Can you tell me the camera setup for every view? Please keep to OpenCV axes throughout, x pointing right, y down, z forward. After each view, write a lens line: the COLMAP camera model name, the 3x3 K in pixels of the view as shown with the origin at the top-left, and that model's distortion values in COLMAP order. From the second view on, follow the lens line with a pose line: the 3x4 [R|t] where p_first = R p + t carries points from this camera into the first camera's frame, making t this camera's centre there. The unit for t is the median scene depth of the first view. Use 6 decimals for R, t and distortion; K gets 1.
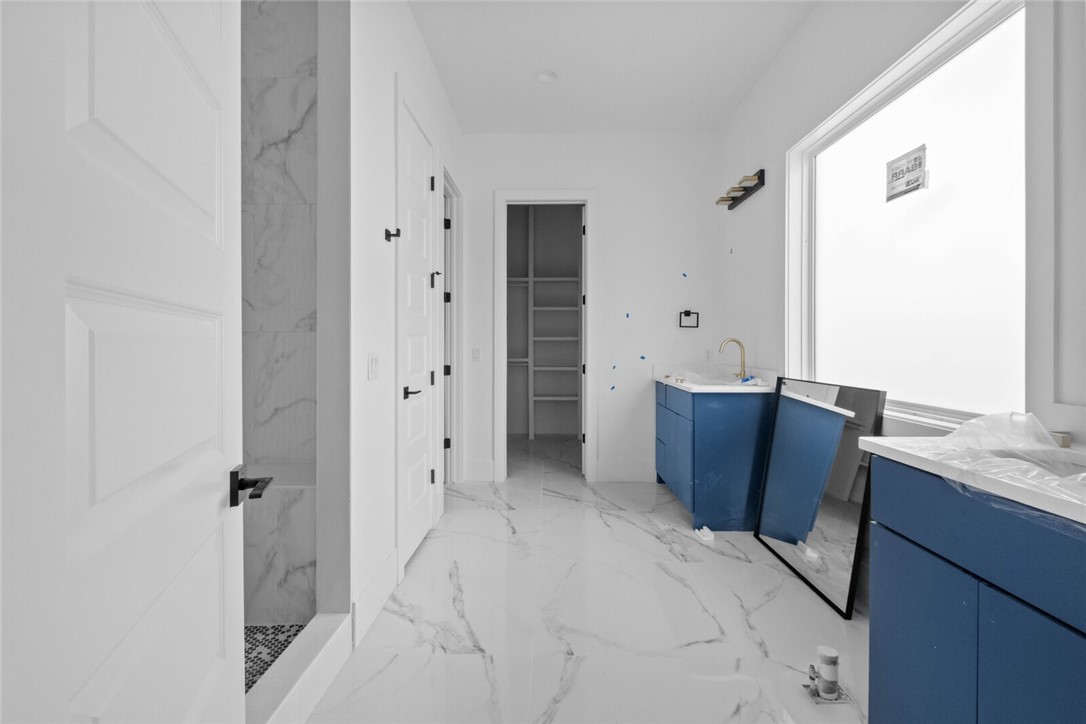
lens RADIAL K [[473.5, 0, 544.9], [0, 473.5, 347.5], [0, 0, 1]] dist [-0.006323, -0.000851]
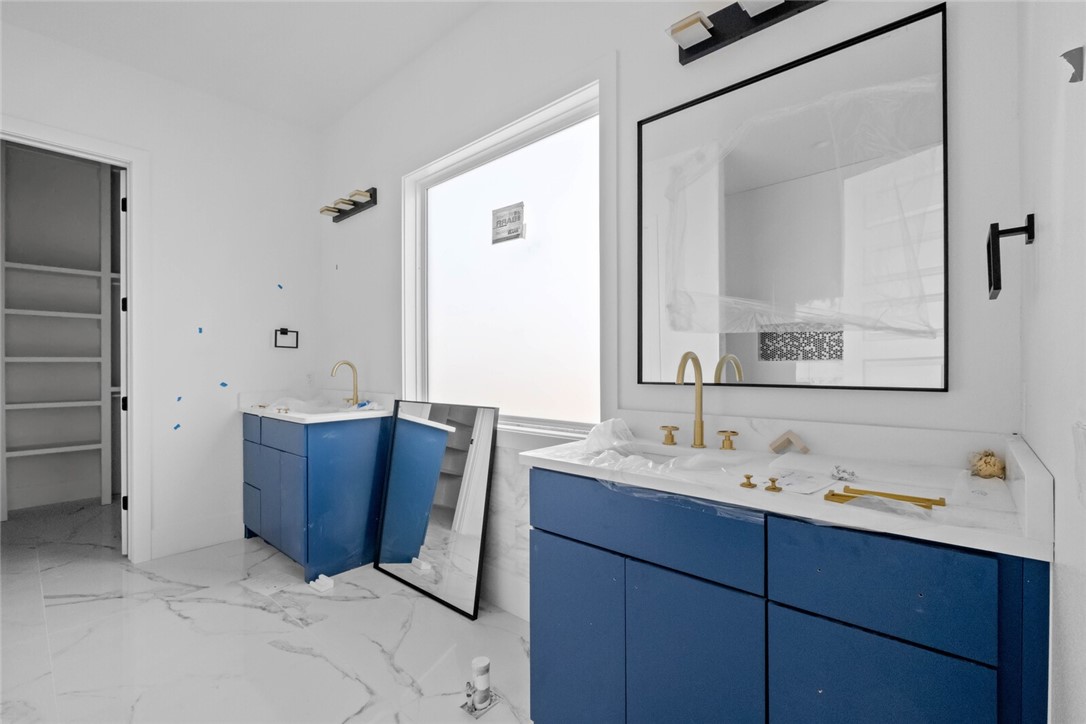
lens RADIAL K [[470.0, 0, 543.5], [0, 470.0, 367.0], [0, 0, 1]] dist [0.001408, -0.004643]
pose [[0.654025, -0.004007, 0.756462, -0.052046], [0.008324, 0.999964, -0.001900, -0.002669], [-0.756427, 0.007540, 0.654034, 0.115528]]
